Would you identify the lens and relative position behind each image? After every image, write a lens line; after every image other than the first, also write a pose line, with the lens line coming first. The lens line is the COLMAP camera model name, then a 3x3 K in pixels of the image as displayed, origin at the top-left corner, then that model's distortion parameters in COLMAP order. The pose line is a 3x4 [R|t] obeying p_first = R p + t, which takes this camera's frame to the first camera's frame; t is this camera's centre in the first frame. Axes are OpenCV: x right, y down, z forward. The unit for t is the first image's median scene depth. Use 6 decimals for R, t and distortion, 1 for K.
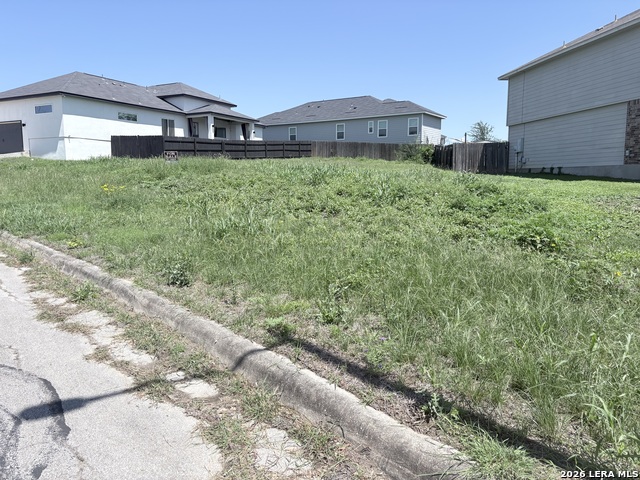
lens RADIAL K [[486.8, 0, 316.0], [0, 486.8, 239.1], [0, 0, 1]] dist [0.023850, -0.006289]
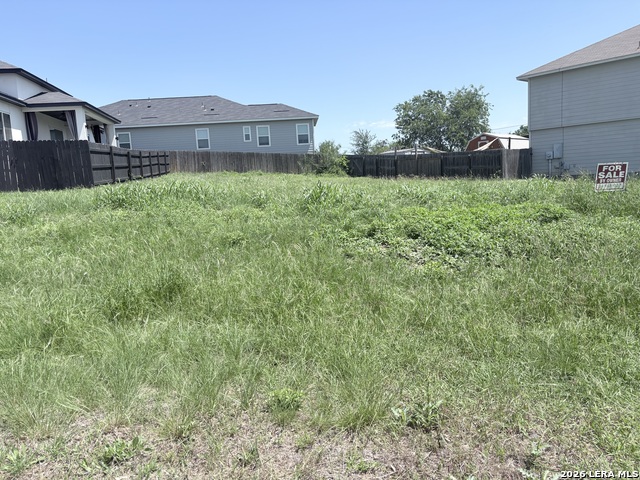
lens RADIAL K [[486.8, 0, 316.0], [0, 486.8, 239.1], [0, 0, 1]] dist [0.023850, -0.006289]
pose [[0.791251, -0.116374, 0.600315, -0.369702], [0.132014, 0.991082, 0.018124, -0.068038], [-0.597071, 0.064909, 0.799558, 0.359758]]
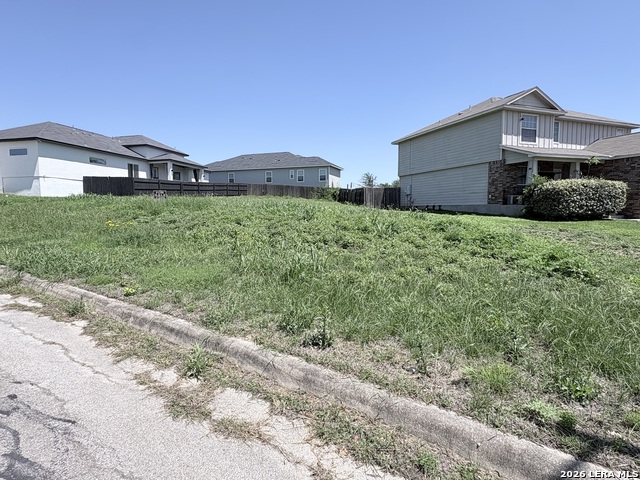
lens RADIAL K [[347.3, 0, 317.3], [0, 347.3, 239.6], [0, 0, 1]] dist [0.002160, -0.000195]
pose [[0.972952, -0.017679, 0.230330, -0.056335], [0.027100, 0.998918, -0.037805, -0.009636], [-0.229412, 0.043024, 0.972378, 0.050990]]
